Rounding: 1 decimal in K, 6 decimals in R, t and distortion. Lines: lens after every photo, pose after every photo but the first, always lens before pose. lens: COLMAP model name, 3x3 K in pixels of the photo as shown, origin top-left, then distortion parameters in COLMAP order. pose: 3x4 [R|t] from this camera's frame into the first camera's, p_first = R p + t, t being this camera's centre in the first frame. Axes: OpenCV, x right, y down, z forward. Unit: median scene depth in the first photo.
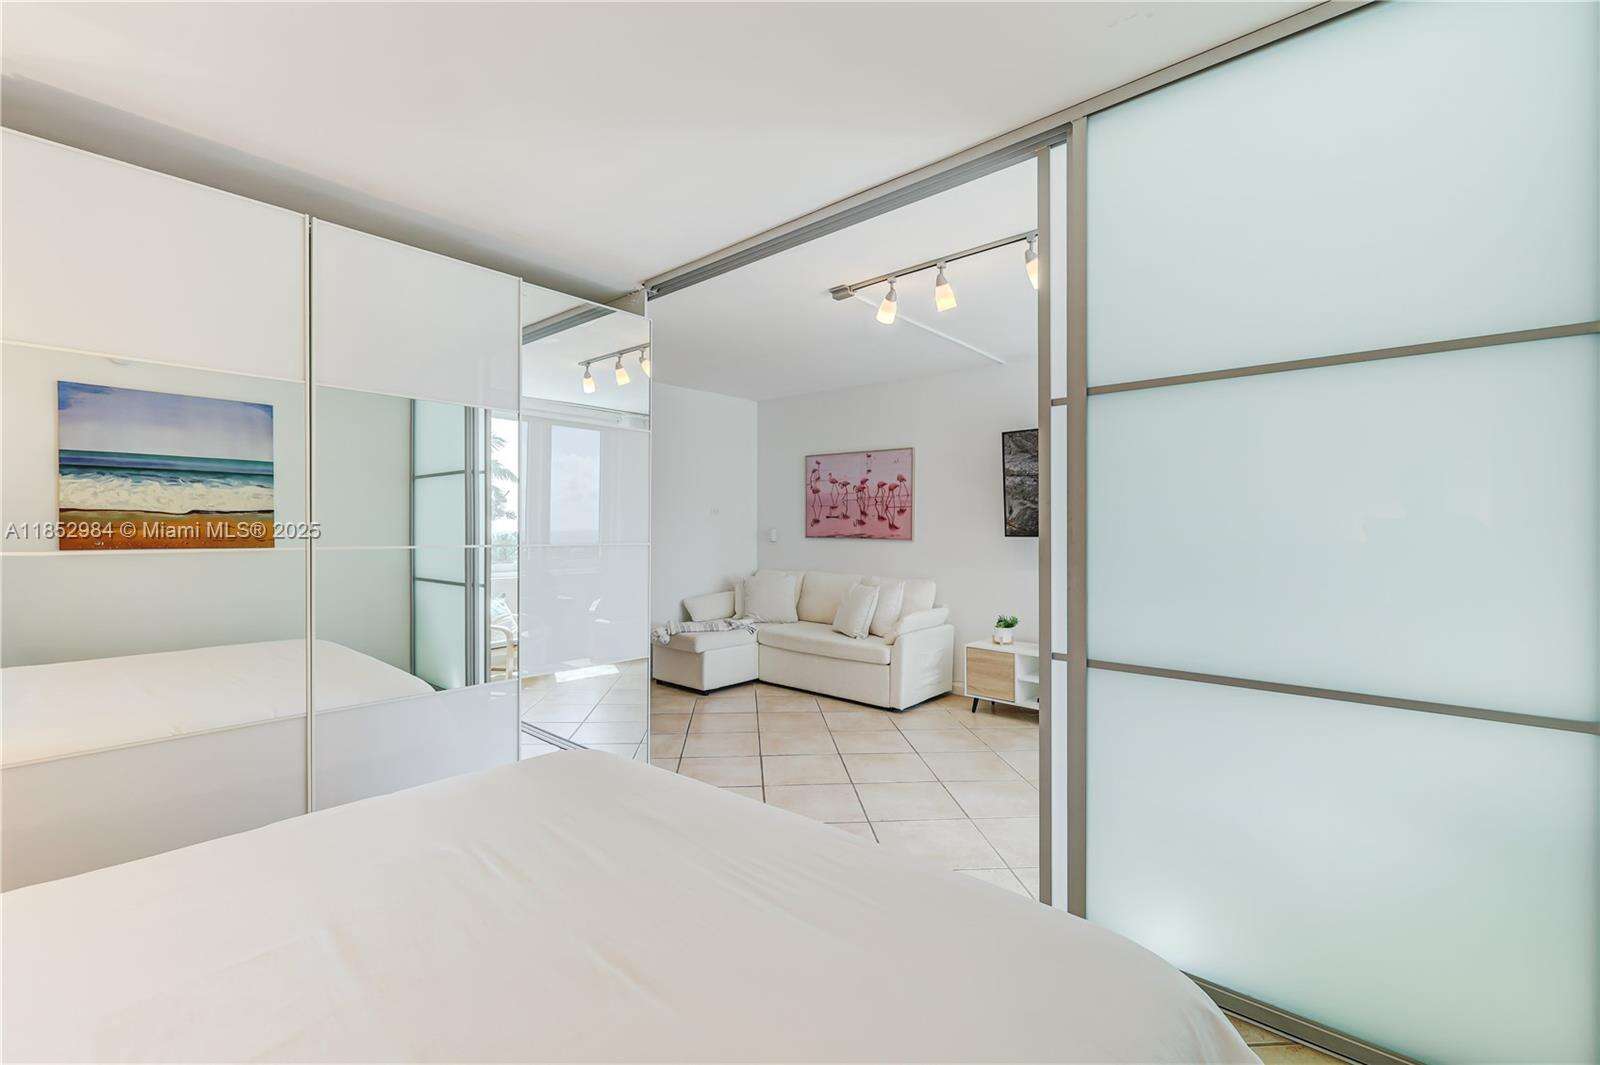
lens RADIAL K [[671.9, 0, 805.6], [0, 671.9, 509.0], [0, 0, 1]] dist [0.001673, 0.000147]
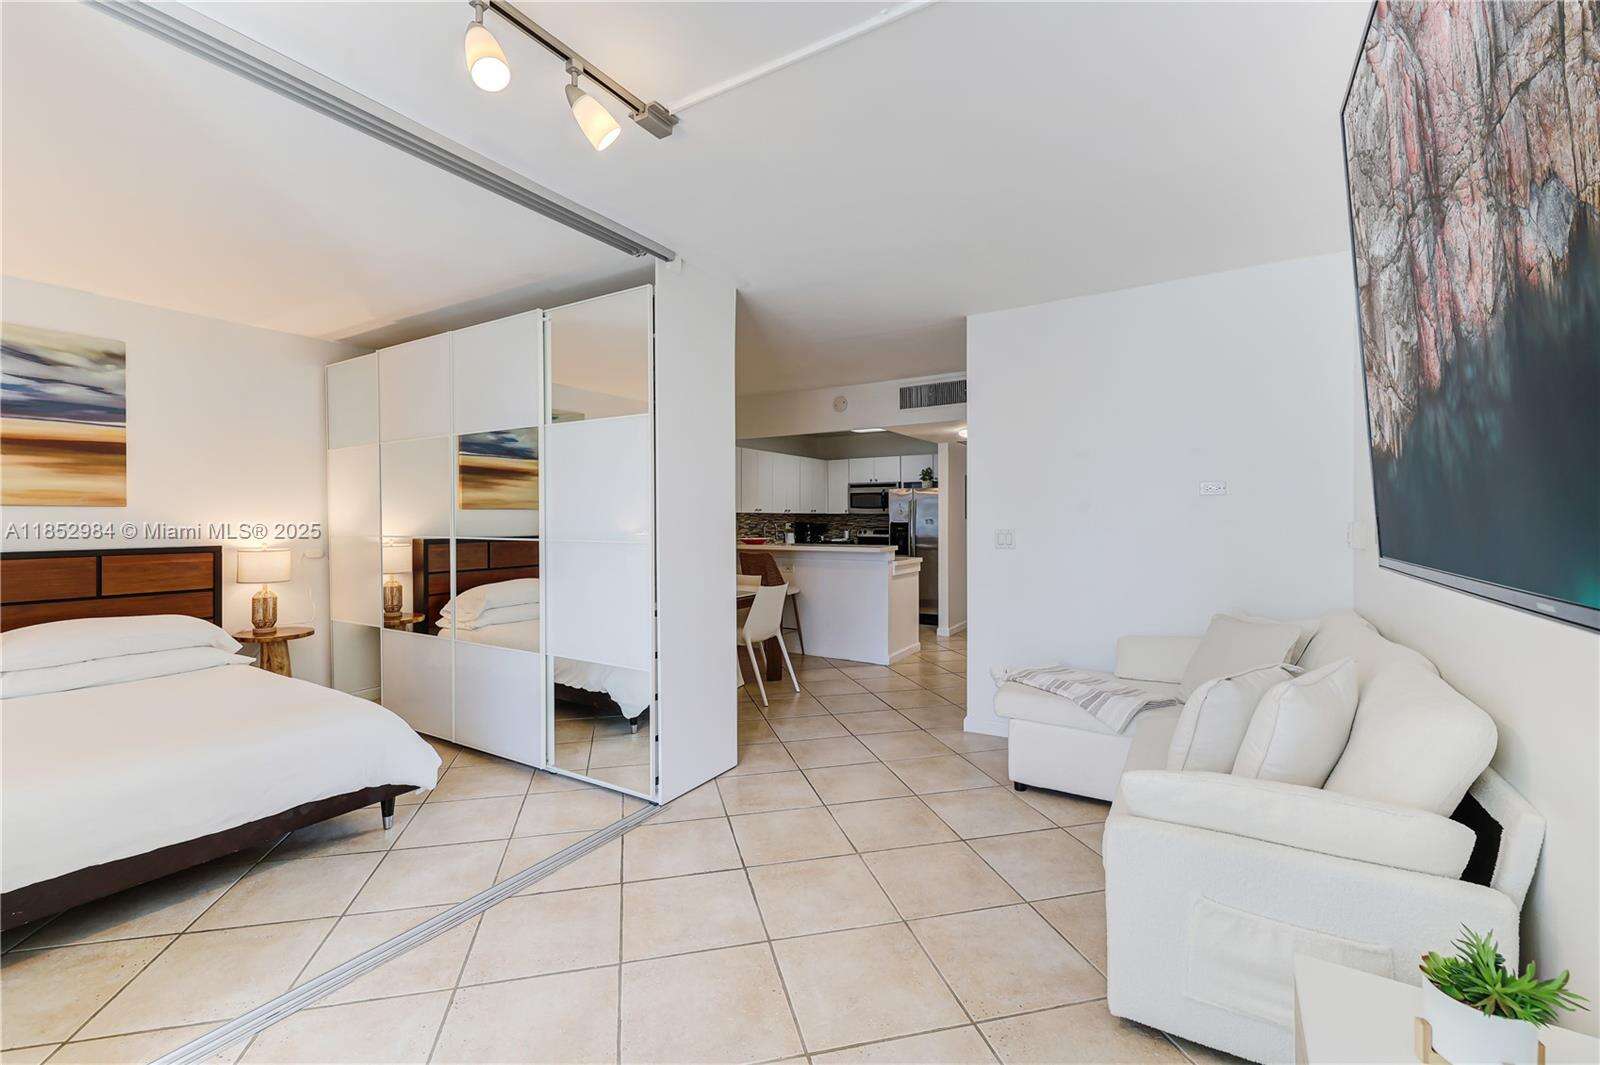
lens RADIAL K [[671.9, 0, 783.9], [0, 671.9, 529.8], [0, 0, 1]] dist [0.001673, 0.000147]
pose [[0.147717, 0.017282, -0.988879, 0.437885], [0.036653, 0.999065, 0.022935, 0.011054], [0.988350, -0.039634, 0.146946, 0.697977]]
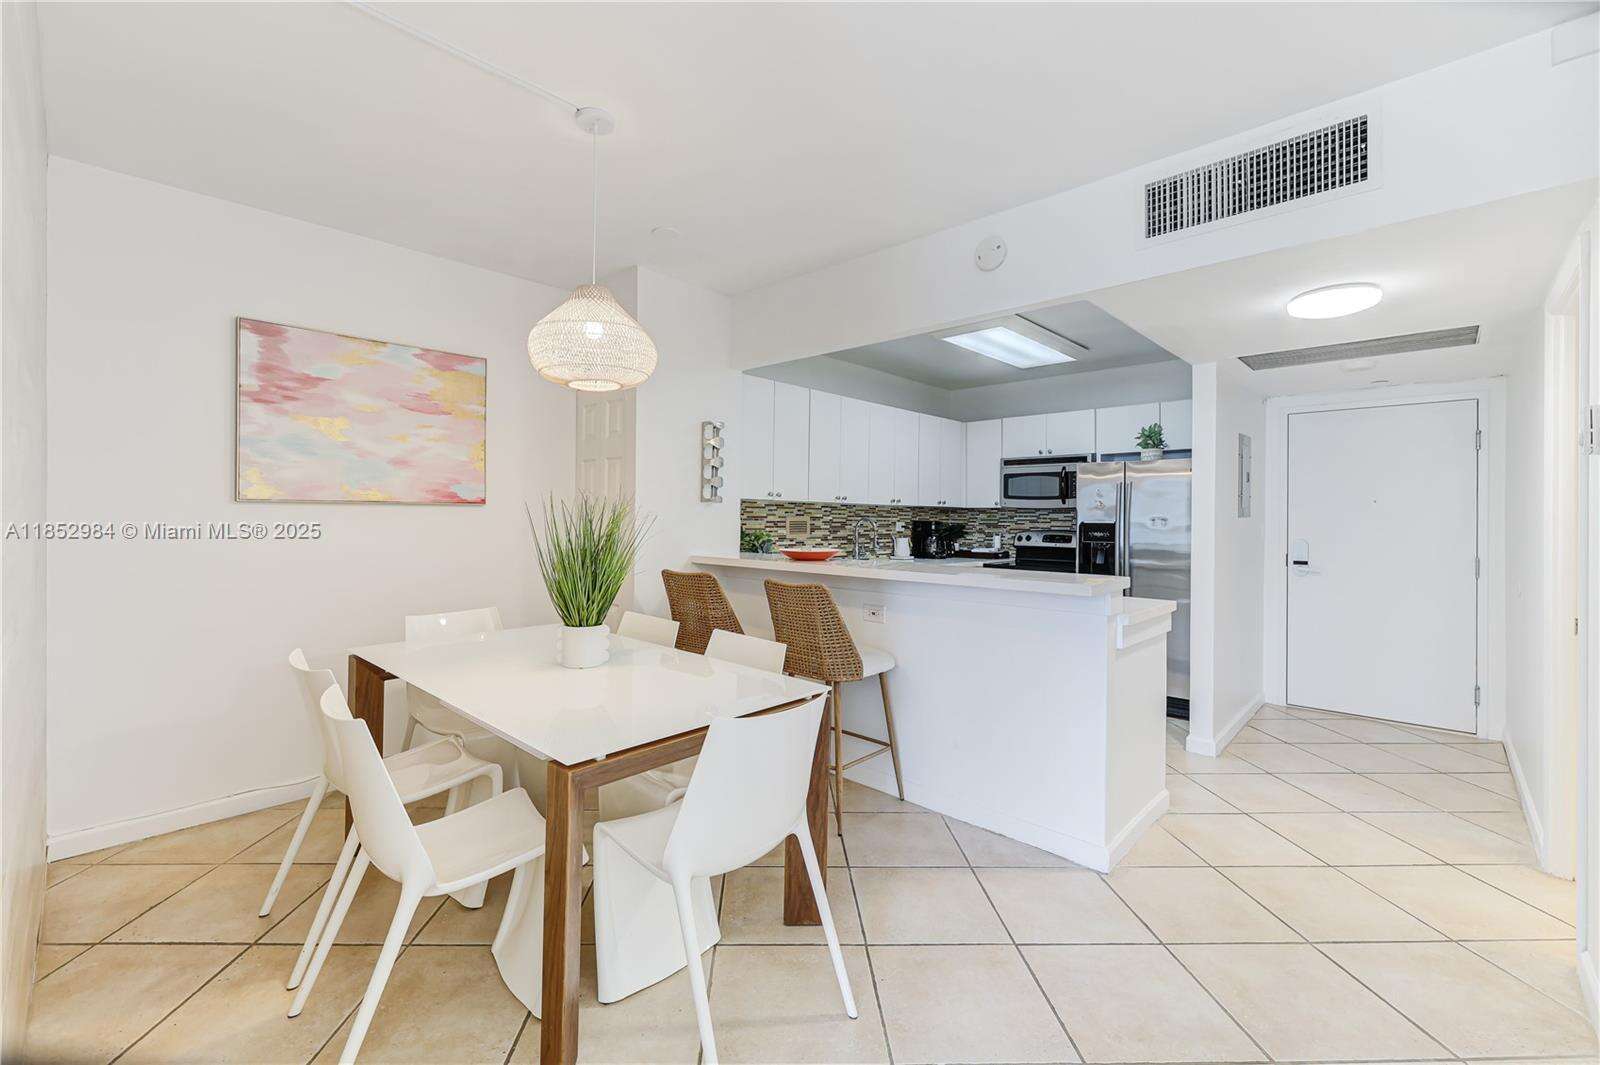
lens RADIAL K [[671.9, 0, 777.8], [0, 671.9, 526.1], [0, 0, 1]] dist [0.001673, 0.000147]
pose [[-0.068123, 0.012381, -0.997600, -0.196678], [0.025211, 0.999625, 0.010684, 0.024680], [0.997358, -0.024423, -0.068410, 0.846578]]
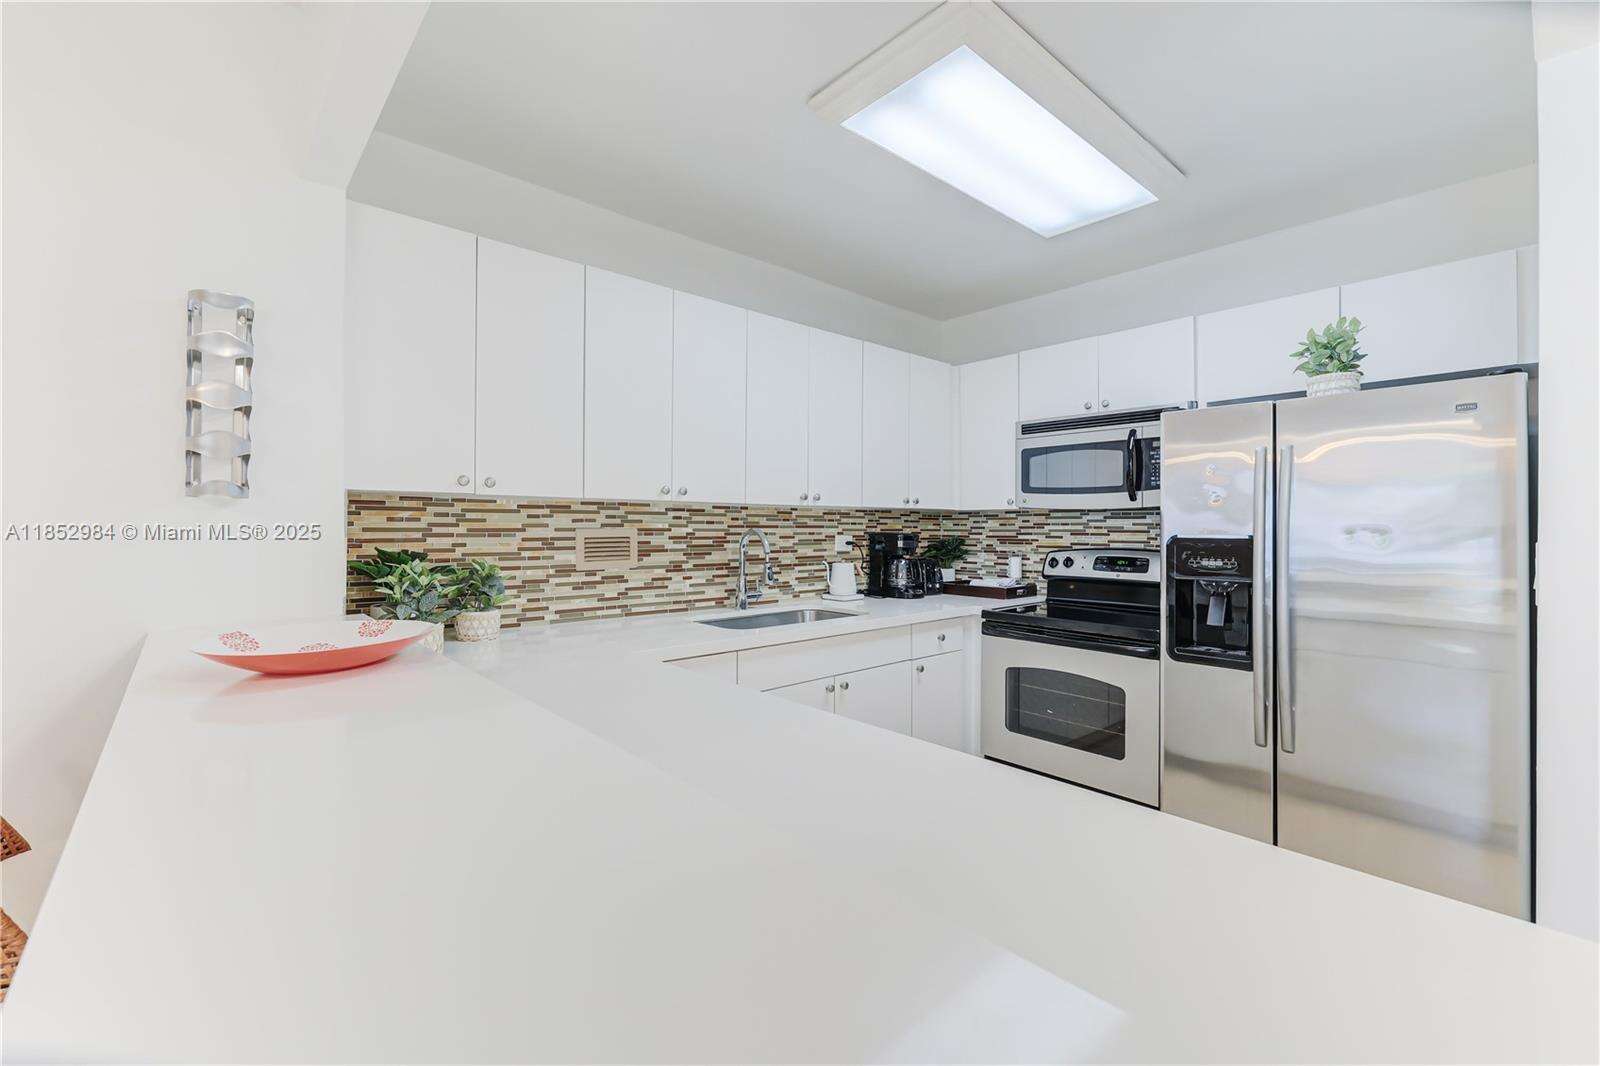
lens RADIAL K [[671.9, 0, 775.5], [0, 671.9, 534.9], [0, 0, 1]] dist [0.001673, 0.000147]
pose [[-0.154154, 0.013992, -0.987948, -0.671802], [0.031924, 0.999448, 0.009174, 0.026461], [0.987531, -0.030125, -0.154515, 1.011202]]
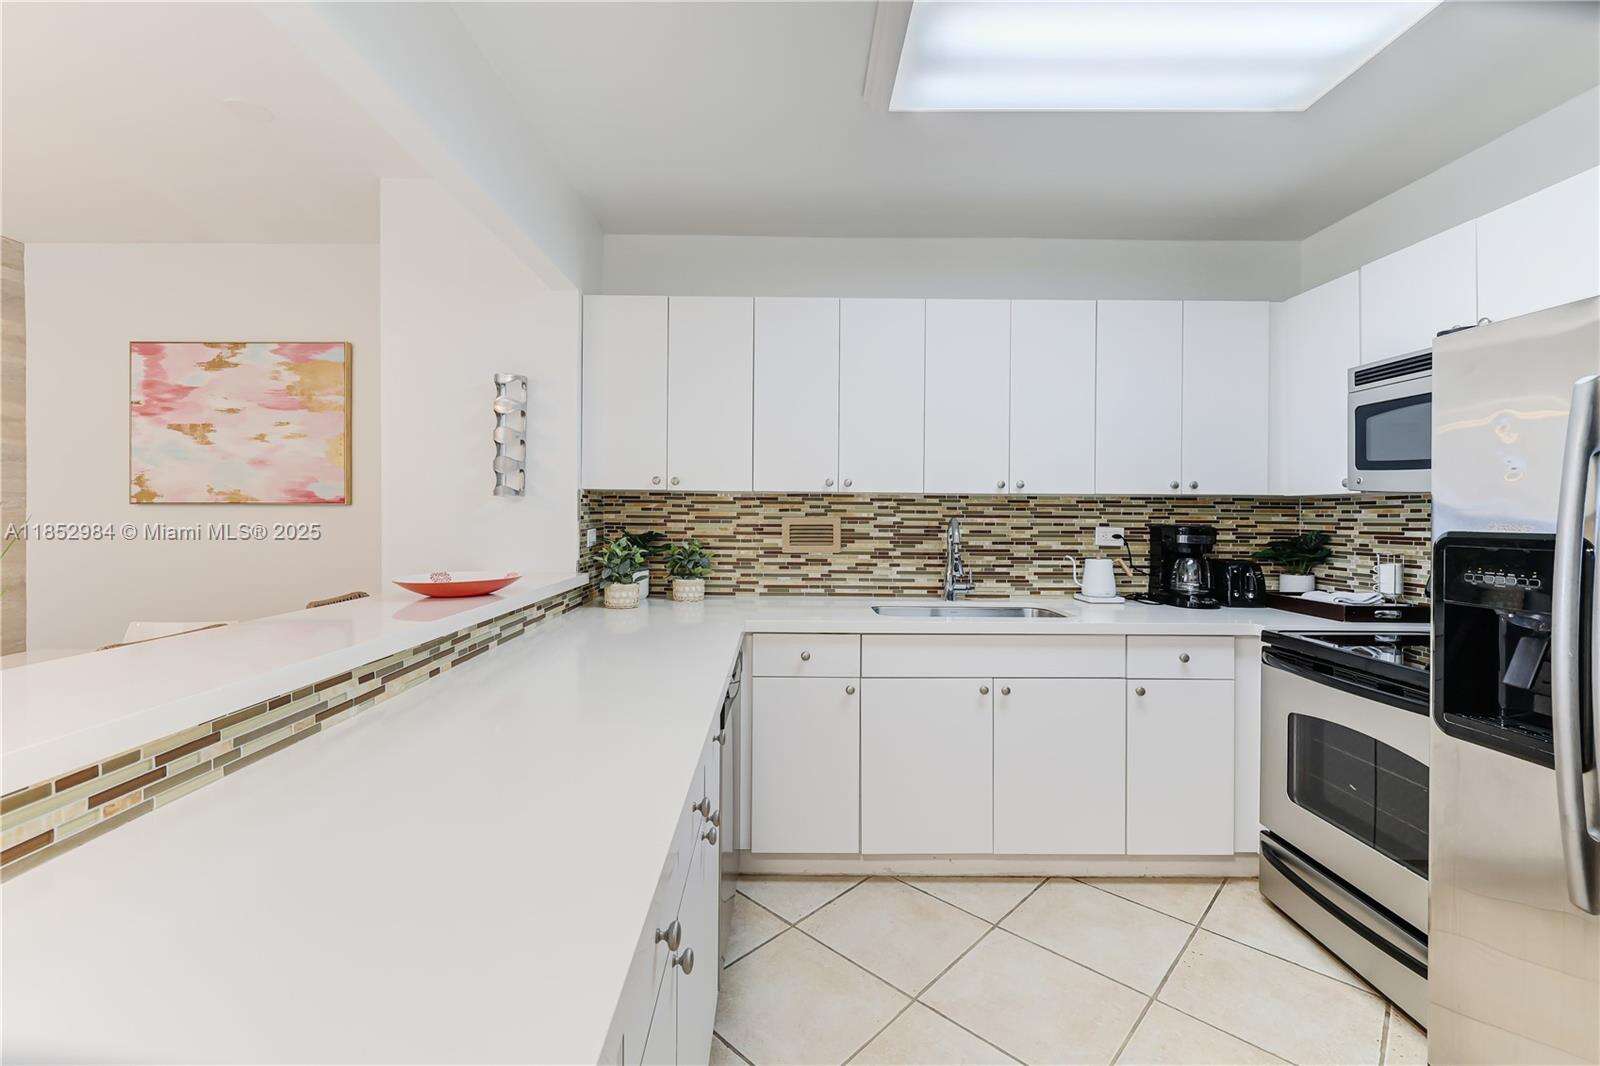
lens RADIAL K [[671.9, 0, 799.1], [0, 671.9, 520.3], [0, 0, 1]] dist [0.001673, 0.000147]
pose [[-0.760538, 0.000667, -0.649293, -0.768745], [0.016490, 0.999697, -0.018288, 0.035276], [0.649083, -0.024616, -0.760319, 1.236751]]
